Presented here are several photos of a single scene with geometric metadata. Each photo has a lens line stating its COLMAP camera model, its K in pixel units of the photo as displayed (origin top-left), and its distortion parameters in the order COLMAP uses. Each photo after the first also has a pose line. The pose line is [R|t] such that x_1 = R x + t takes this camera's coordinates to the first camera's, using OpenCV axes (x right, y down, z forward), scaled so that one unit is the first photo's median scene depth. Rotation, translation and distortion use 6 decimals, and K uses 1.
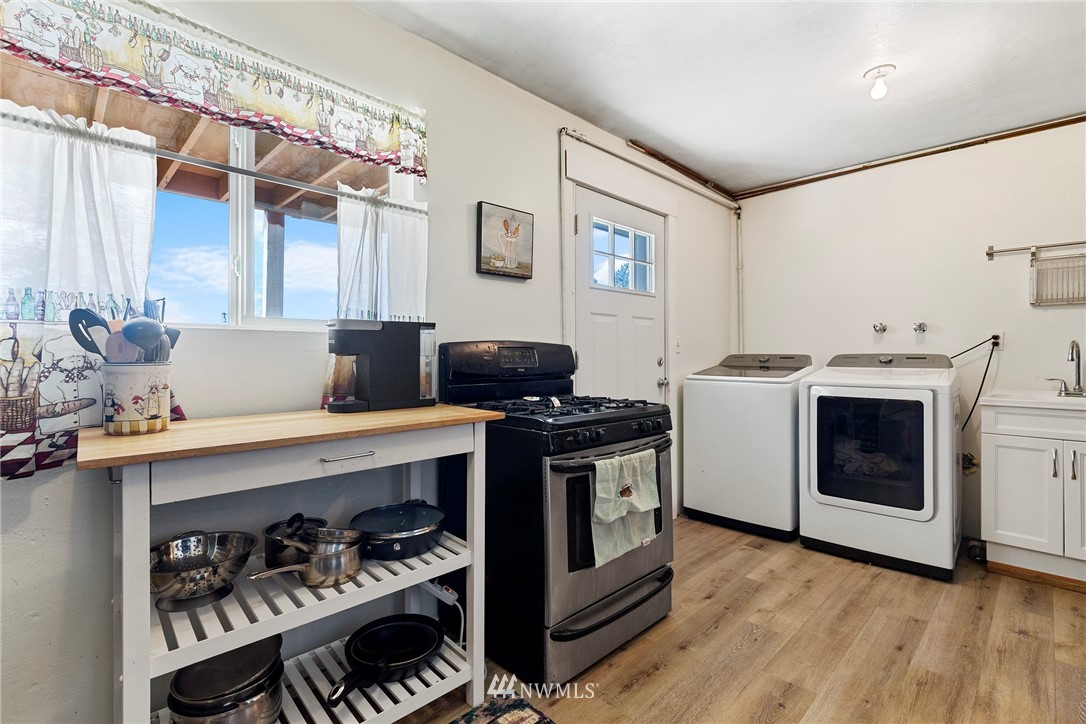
lens RADIAL K [[490.4, 0, 543.0], [0, 490.4, 362.0], [0, 0, 1]] dist [-0.001773, -0.000827]
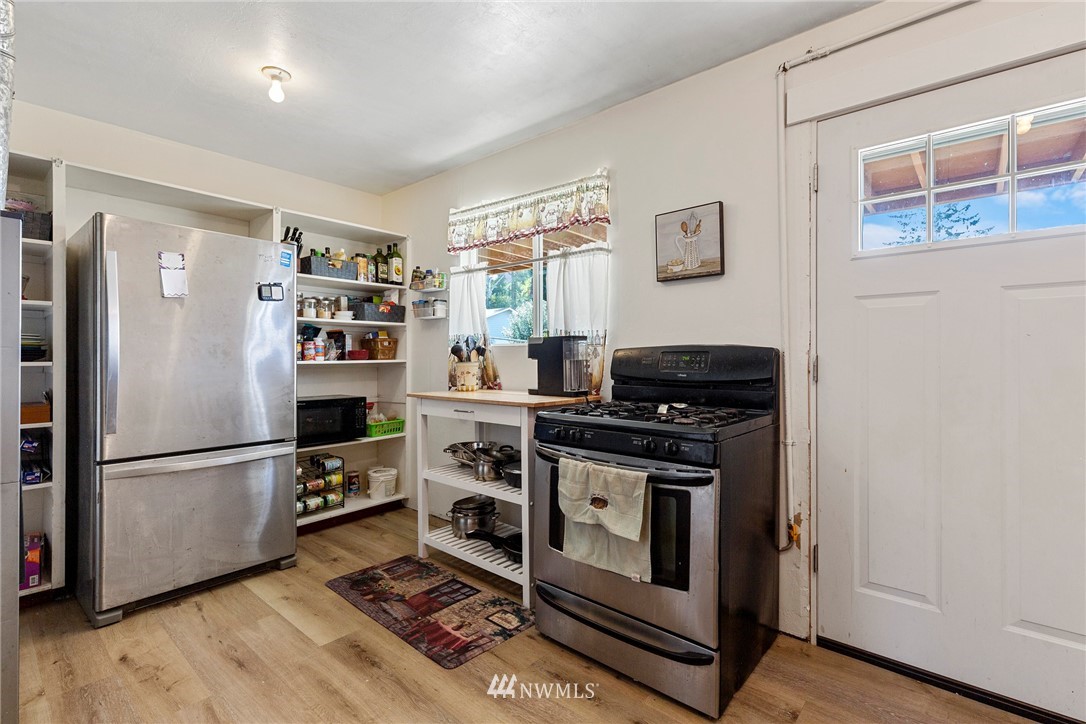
lens RADIAL K [[490.4, 0, 543.0], [0, 490.4, 362.0], [0, 0, 1]] dist [-0.001773, -0.000827]
pose [[0.086156, 0.014626, -0.996174, 1.035631], [-0.010289, 0.999852, 0.013790, -0.023341], [0.996229, 0.009062, 0.086294, 0.746688]]
